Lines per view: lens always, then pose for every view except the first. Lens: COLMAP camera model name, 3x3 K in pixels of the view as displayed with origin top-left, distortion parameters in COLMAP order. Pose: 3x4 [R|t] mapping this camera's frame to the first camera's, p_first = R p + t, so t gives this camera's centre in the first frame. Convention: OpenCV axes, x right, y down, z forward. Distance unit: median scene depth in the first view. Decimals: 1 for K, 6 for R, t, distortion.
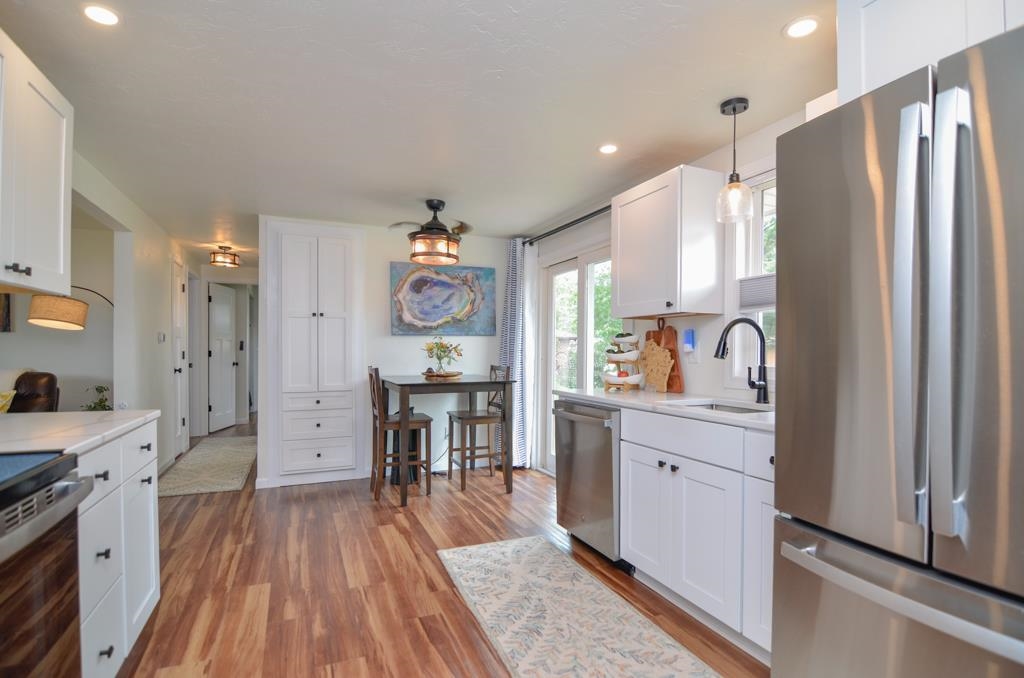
lens RADIAL K [[508.4, 0, 510.6], [0, 508.4, 354.9], [0, 0, 1]] dist [0.002514, 0.000237]
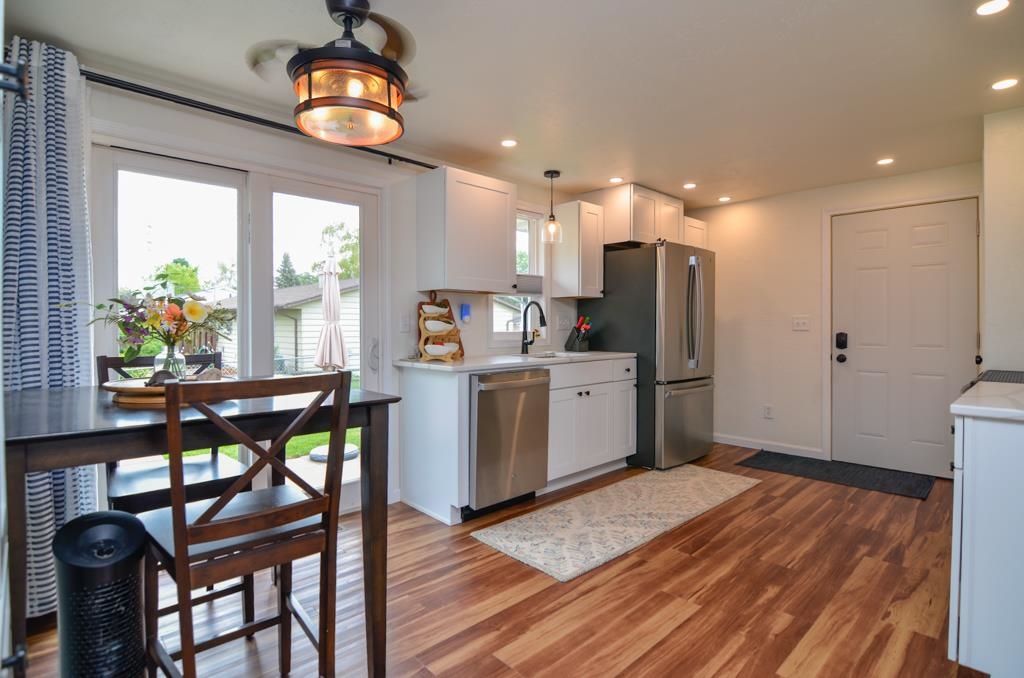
lens RADIAL K [[506.7, 0, 511.0], [0, 506.7, 322.6], [0, 0, 1]] dist [0.000082, -0.000766]
pose [[-0.351462, -0.005092, 0.936188, -1.042430], [0.004119, 0.999967, 0.006985, -0.015901], [-0.936193, 0.006311, -0.351430, 1.676144]]
